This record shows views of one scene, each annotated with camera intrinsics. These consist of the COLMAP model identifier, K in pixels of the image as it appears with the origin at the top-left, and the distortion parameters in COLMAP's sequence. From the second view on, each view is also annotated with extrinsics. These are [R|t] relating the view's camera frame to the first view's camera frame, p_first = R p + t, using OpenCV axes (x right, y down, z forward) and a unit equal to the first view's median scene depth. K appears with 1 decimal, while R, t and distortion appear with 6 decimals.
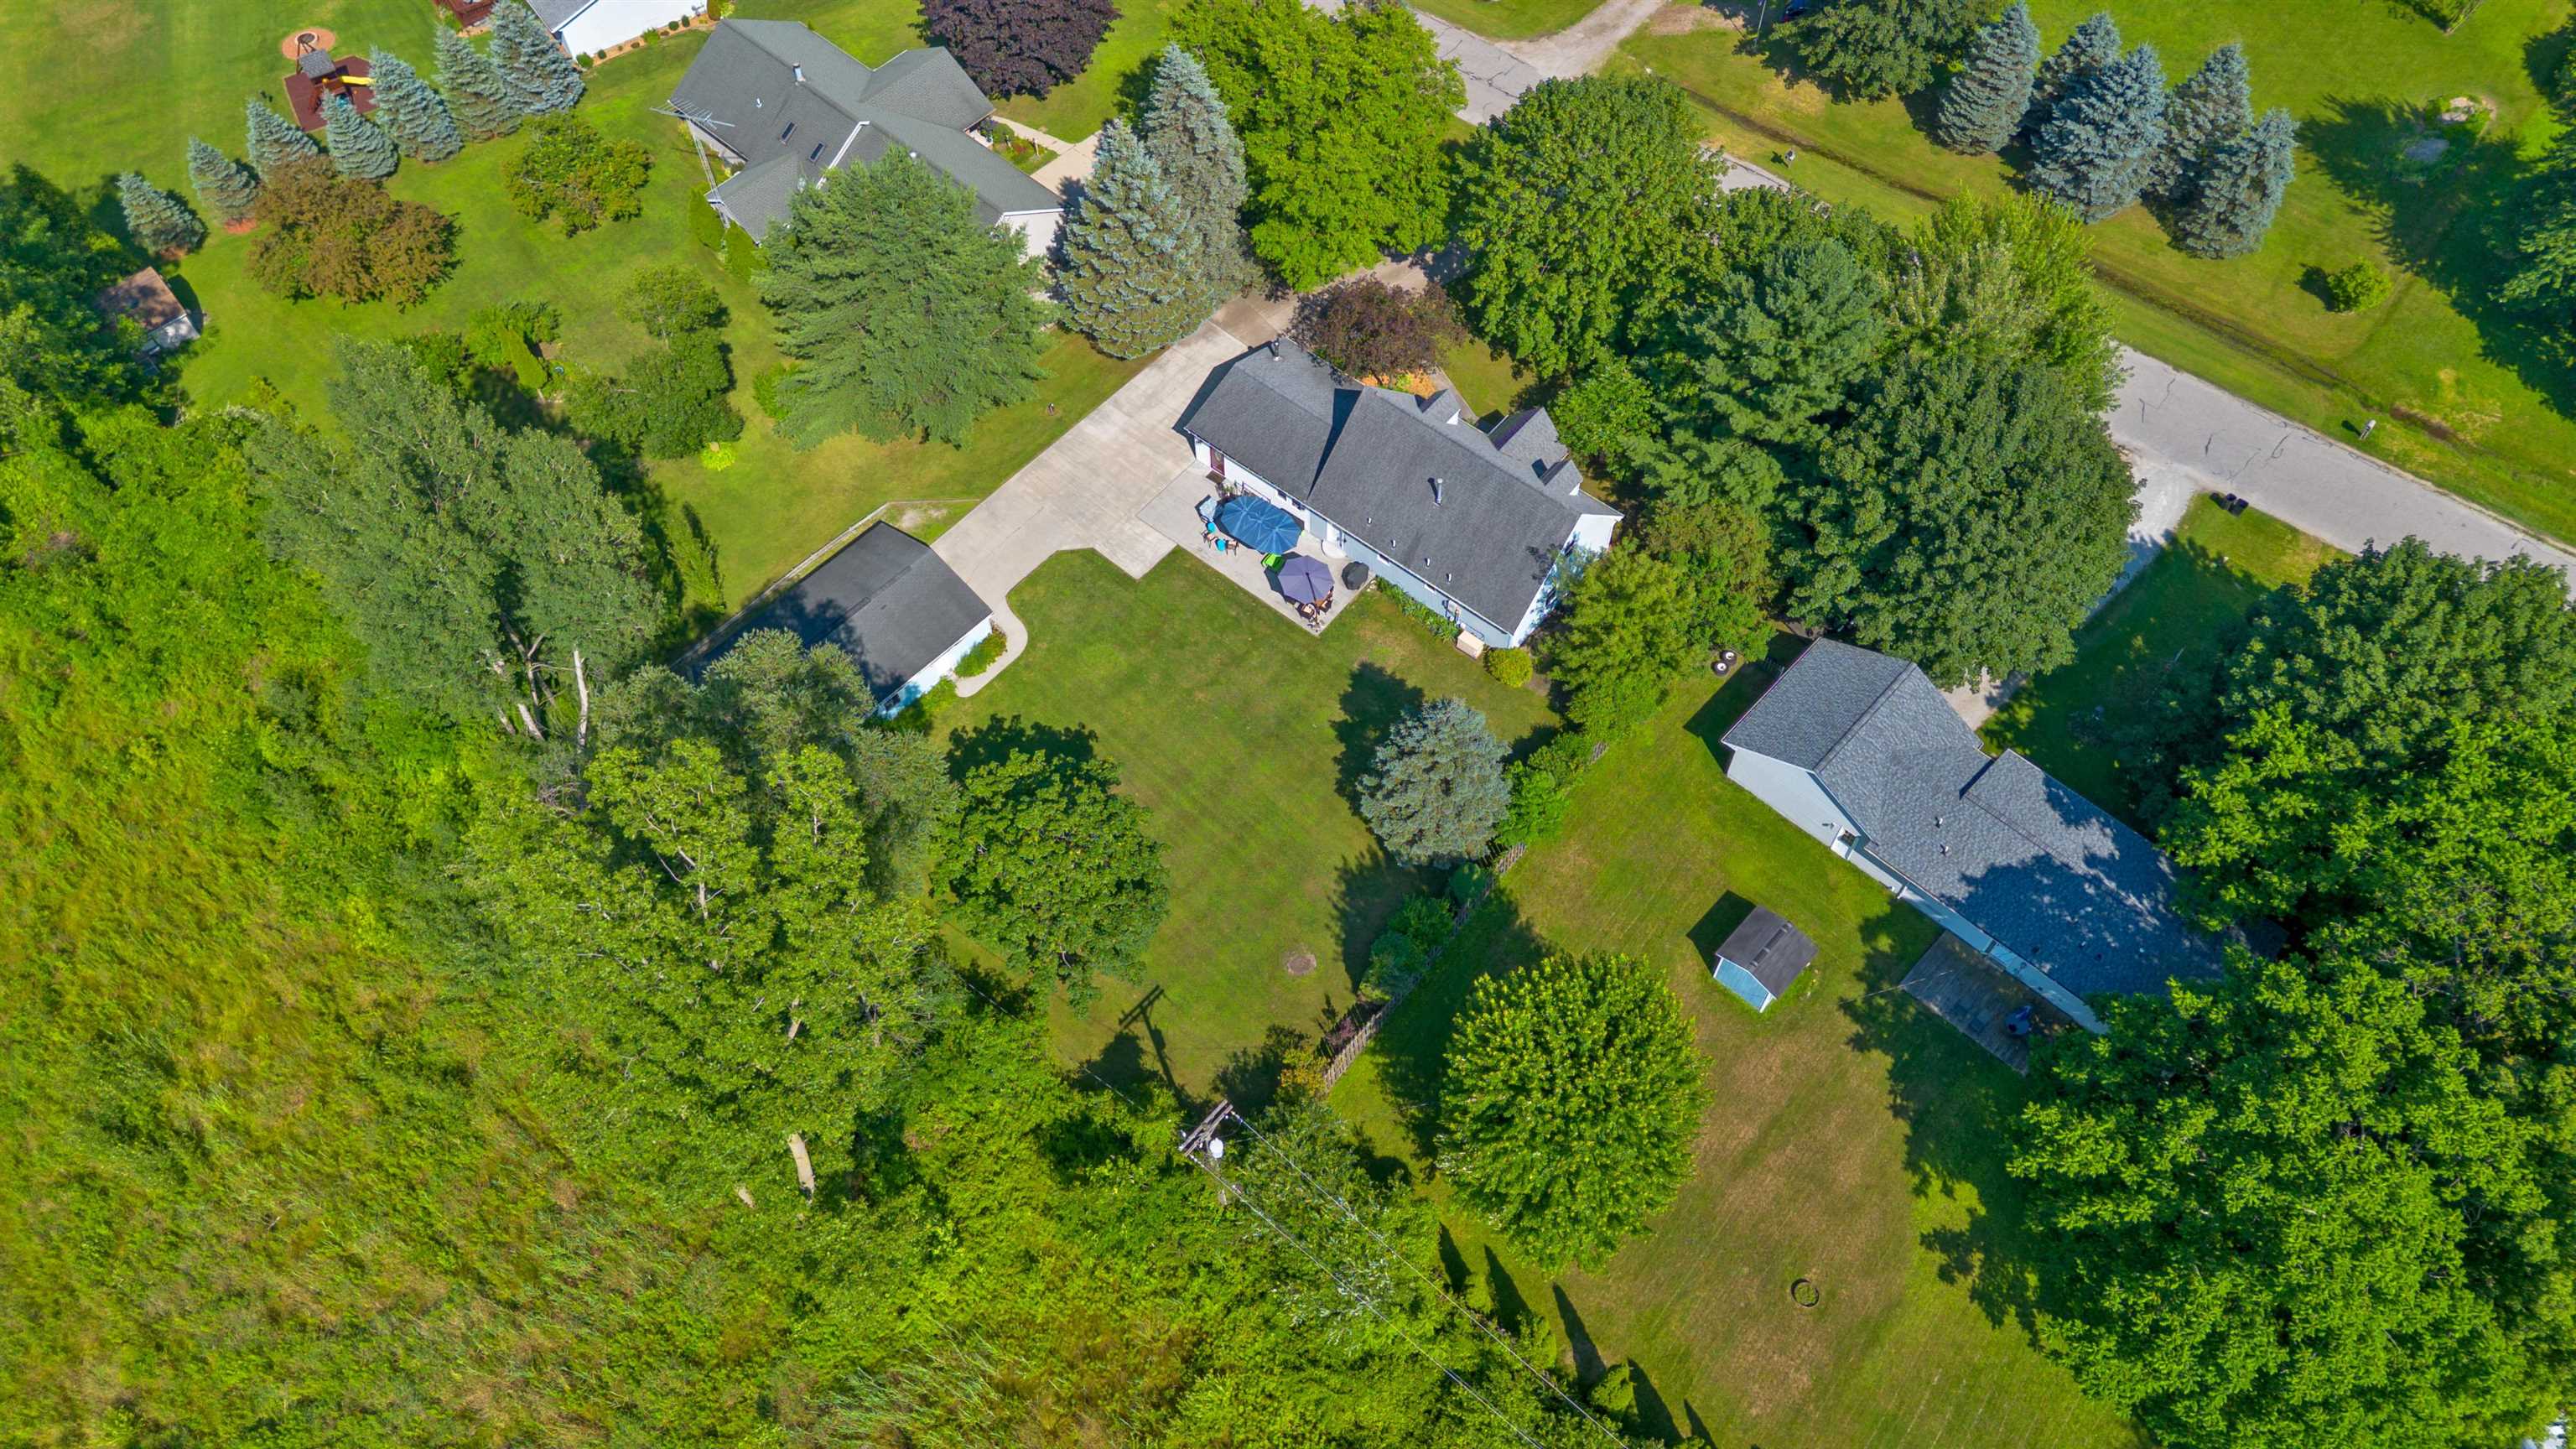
lens RADIAL K [[1842.1, 0, 1304.7], [0, 1842.1, 712.7], [0, 0, 1]] dist [0.064728, -0.063740]
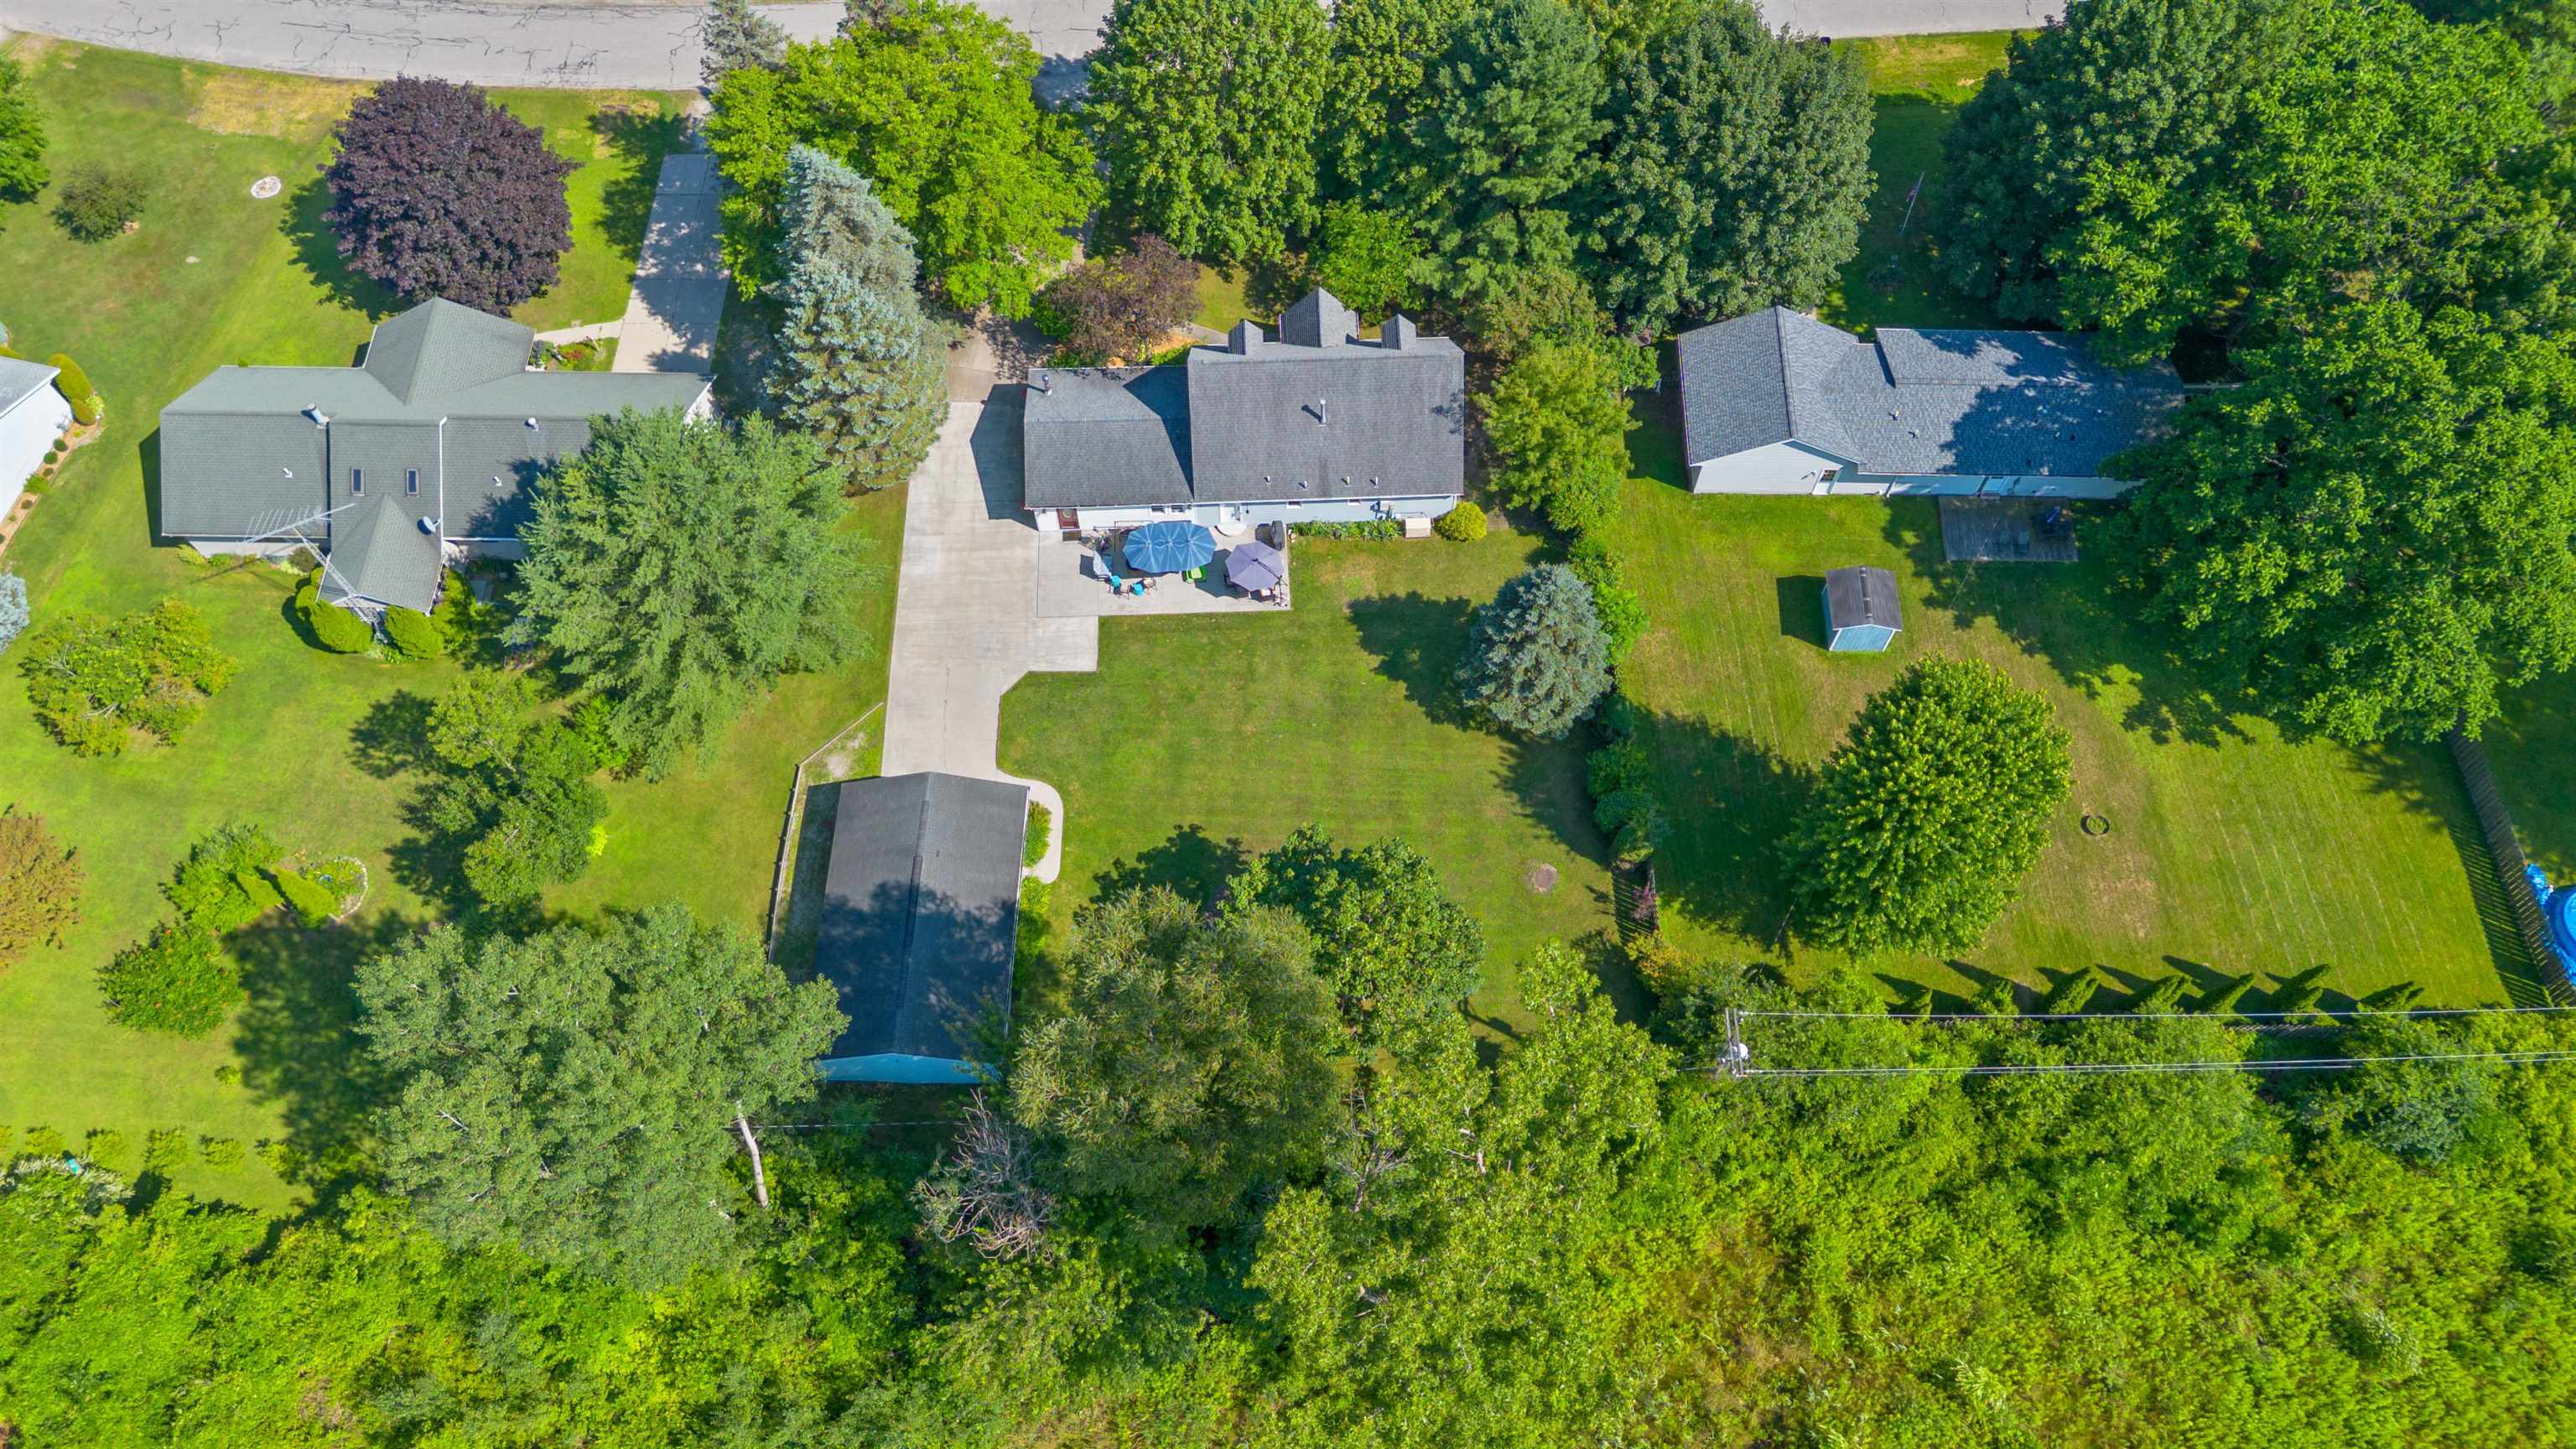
lens RADIAL K [[1842.1, 0, 1302.4], [0, 1842.1, 715.1], [0, 0, 1]] dist [0.064728, -0.063740]
pose [[0.750901, -0.583466, 0.309379, -0.347950], [0.554625, 0.811456, 0.184202, -0.186181], [-0.358523, 0.033272, 0.932928, 0.111760]]
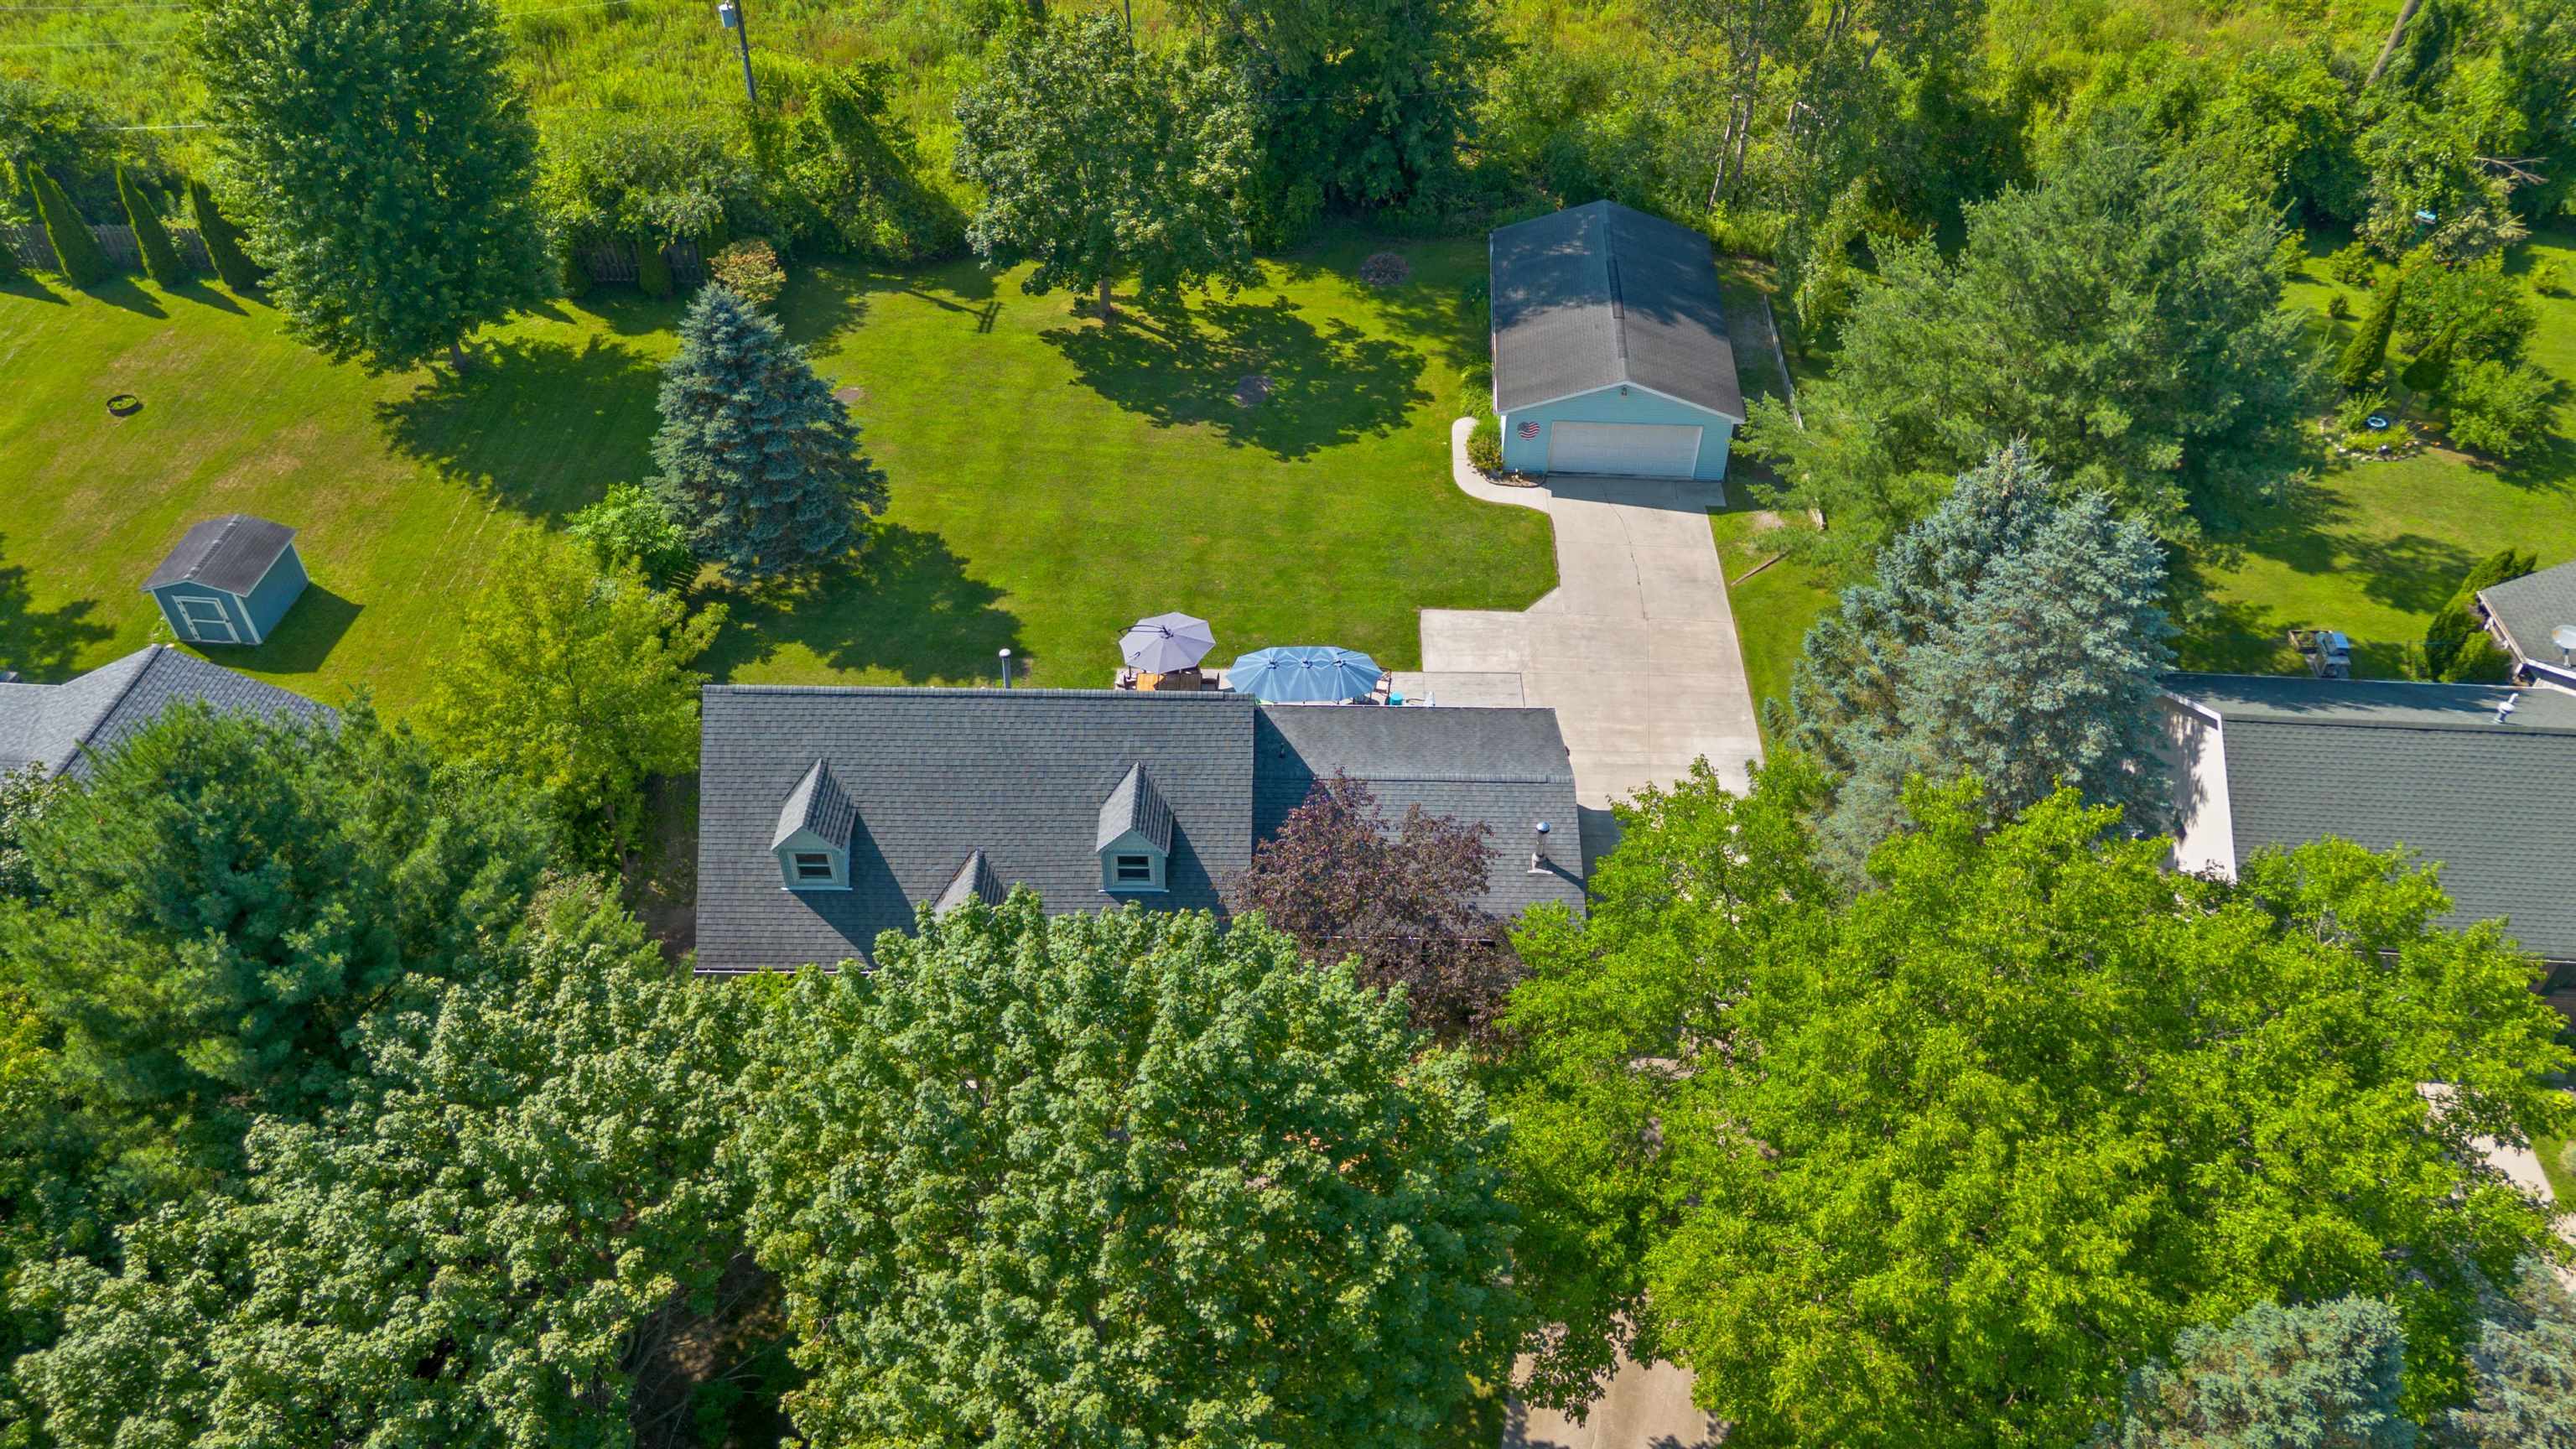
lens RADIAL K [[1842.1, 0, 1294.4], [0, 1842.1, 744.8], [0, 0, 1]] dist [0.064728, -0.063740]
pose [[-0.785413, 0.417866, -0.456633, 0.268983], [-0.522595, -0.052340, 0.850973, -0.640104], [0.331693, 0.907000, 0.259483, 0.966835]]
